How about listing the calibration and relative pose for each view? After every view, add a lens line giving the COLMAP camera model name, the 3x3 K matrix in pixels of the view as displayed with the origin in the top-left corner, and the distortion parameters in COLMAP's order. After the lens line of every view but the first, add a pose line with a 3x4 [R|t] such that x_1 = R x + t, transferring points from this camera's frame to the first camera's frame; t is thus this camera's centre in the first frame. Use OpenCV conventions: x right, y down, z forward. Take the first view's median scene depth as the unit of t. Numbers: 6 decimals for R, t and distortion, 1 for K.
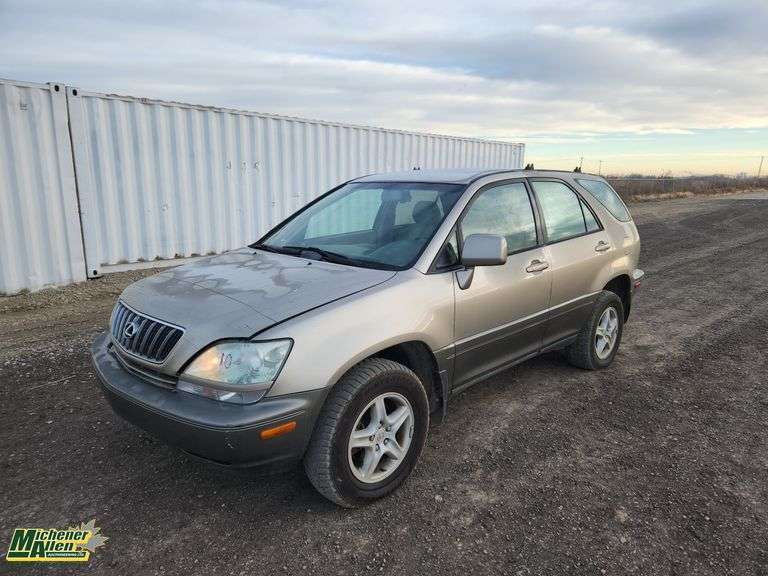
lens RADIAL K [[558.6, 0, 384.0], [0, 558.6, 288.0], [0, 0, 1]] dist [0.001171, -0.062919]
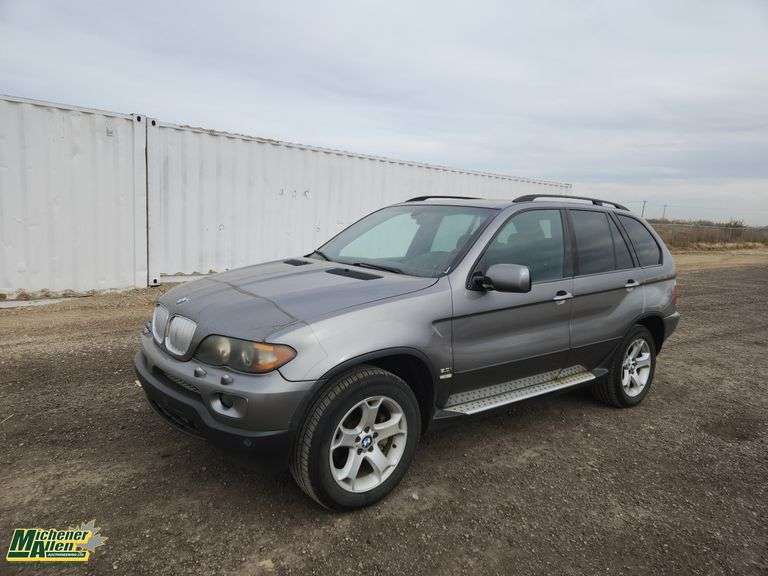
lens RADIAL K [[558.6, 0, 384.0], [0, 558.6, 288.0], [0, 0, 1]] dist [0.001171, -0.062919]
pose [[0.987285, 0.063076, -0.145908, 0.098989], [-0.073119, 0.995234, -0.064521, 0.024373], [0.141143, 0.074369, 0.987192, -0.042075]]
